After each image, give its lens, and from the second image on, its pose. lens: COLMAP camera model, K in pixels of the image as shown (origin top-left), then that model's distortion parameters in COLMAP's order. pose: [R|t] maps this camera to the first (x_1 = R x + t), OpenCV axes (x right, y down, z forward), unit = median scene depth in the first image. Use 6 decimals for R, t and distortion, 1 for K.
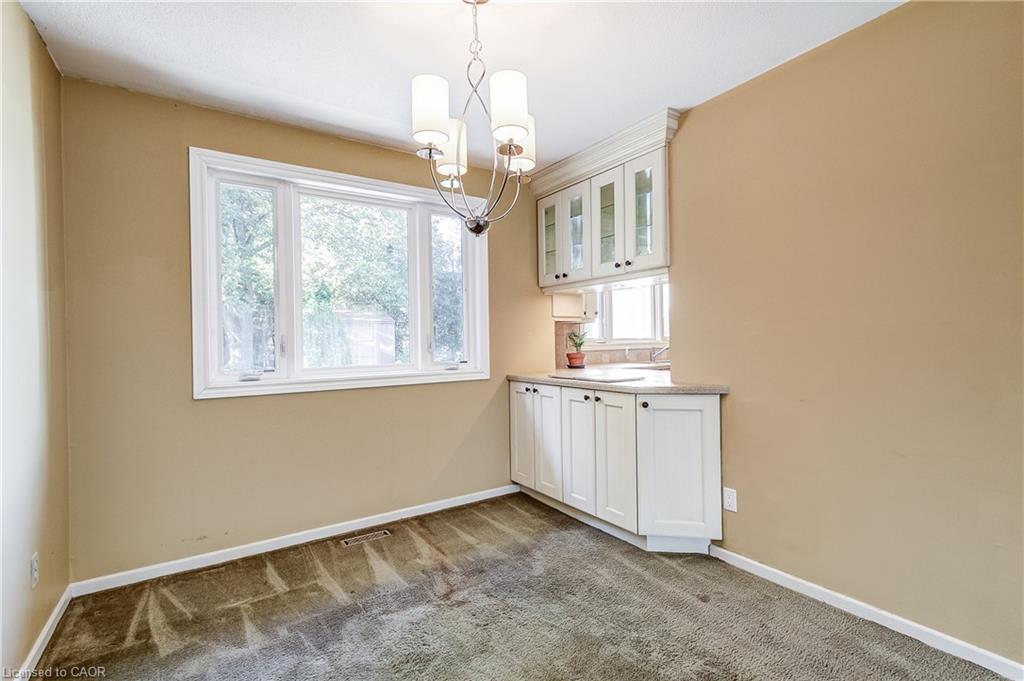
lens RADIAL K [[472.3, 0, 512.3], [0, 472.3, 337.1], [0, 0, 1]] dist [-0.002009, 0.005572]
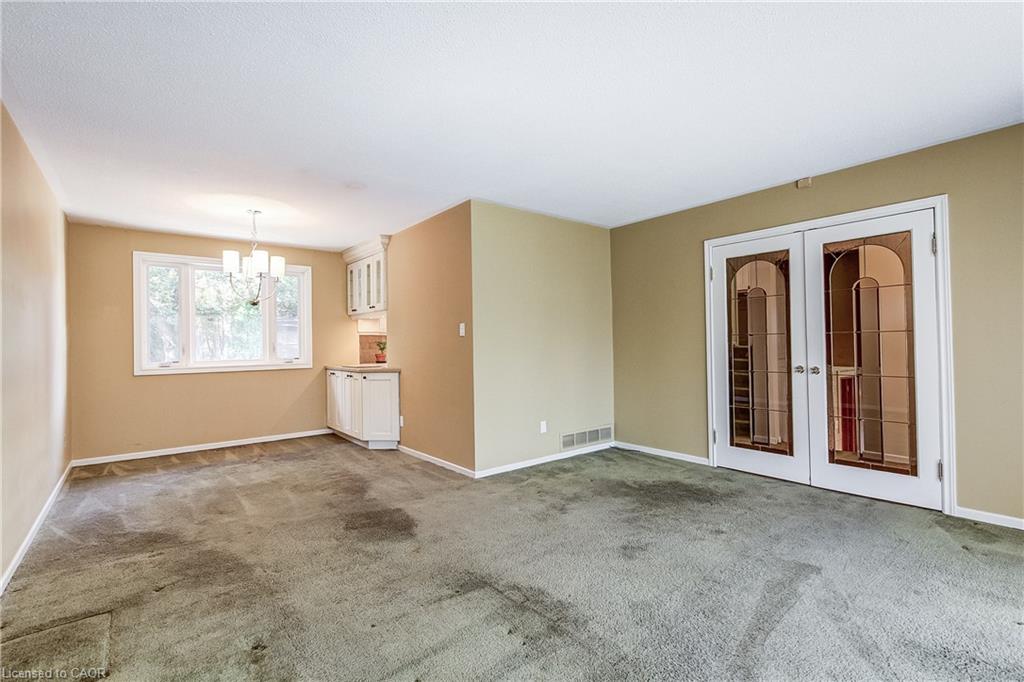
lens RADIAL K [[472.3, 0, 512.3], [0, 472.3, 337.6], [0, 0, 1]] dist [-0.002009, 0.005572]
pose [[0.995964, 0.003546, 0.089681, 0.664722], [-0.002939, 0.999972, -0.006900, -0.018686], [-0.089703, 0.006609, 0.995947, -1.021596]]
